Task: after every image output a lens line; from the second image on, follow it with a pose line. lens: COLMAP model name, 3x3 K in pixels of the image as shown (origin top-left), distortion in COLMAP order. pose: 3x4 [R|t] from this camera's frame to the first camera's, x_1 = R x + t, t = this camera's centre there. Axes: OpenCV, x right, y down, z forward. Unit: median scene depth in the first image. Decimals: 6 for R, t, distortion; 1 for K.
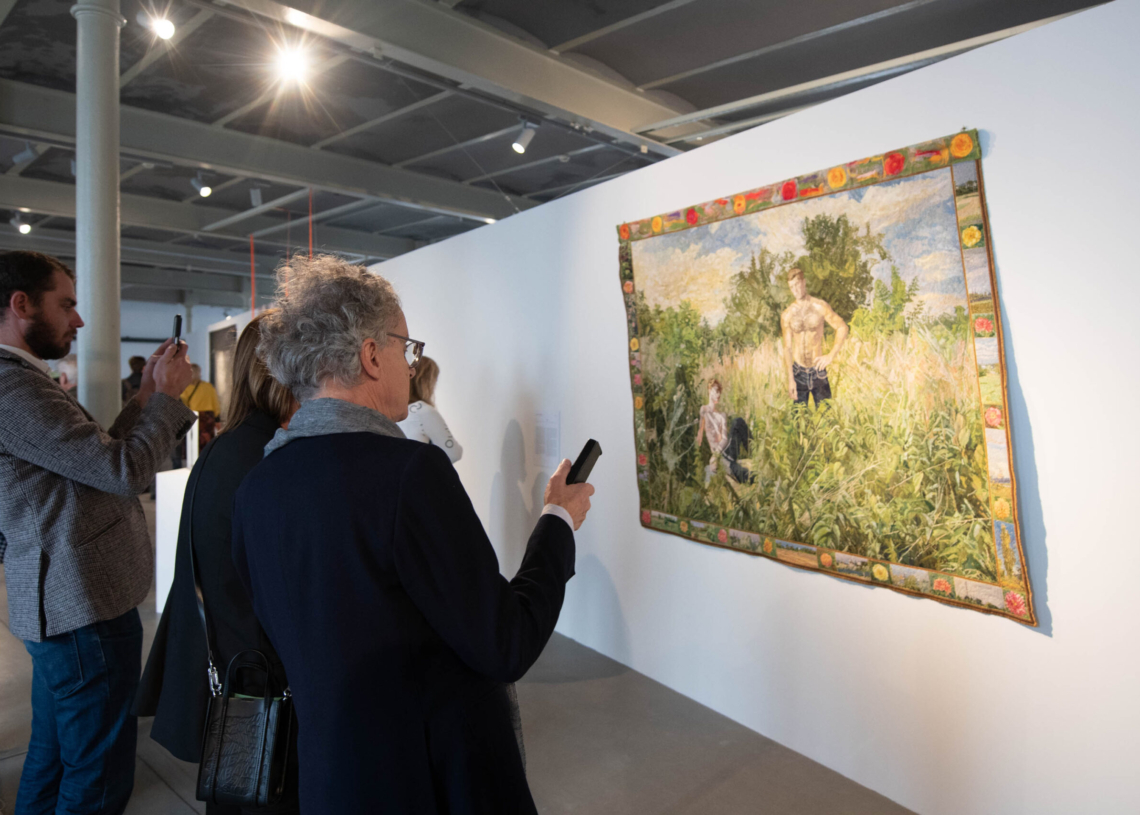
lens RADIAL K [[787.4, 0, 570.0], [0, 787.4, 407.5], [0, 0, 1]] dist [-0.001402, -0.000774]
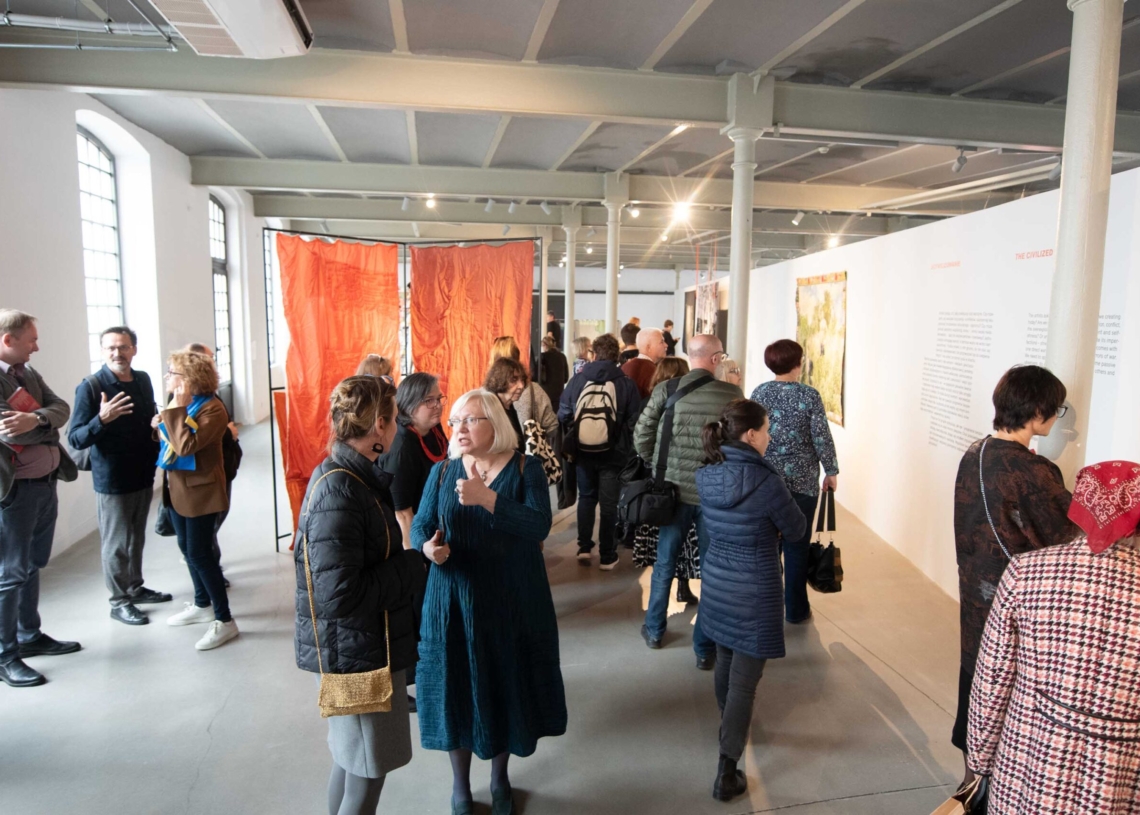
lens RADIAL K [[728.9, 0, 568.6], [0, 728.9, 385.0], [0, 0, 1]] dist [0.024967, -0.002634]
pose [[0.810875, 0.065405, -0.581554, 1.096777], [-0.026975, 0.996856, 0.074501, -0.073632], [0.584598, -0.044724, 0.810089, -1.651796]]
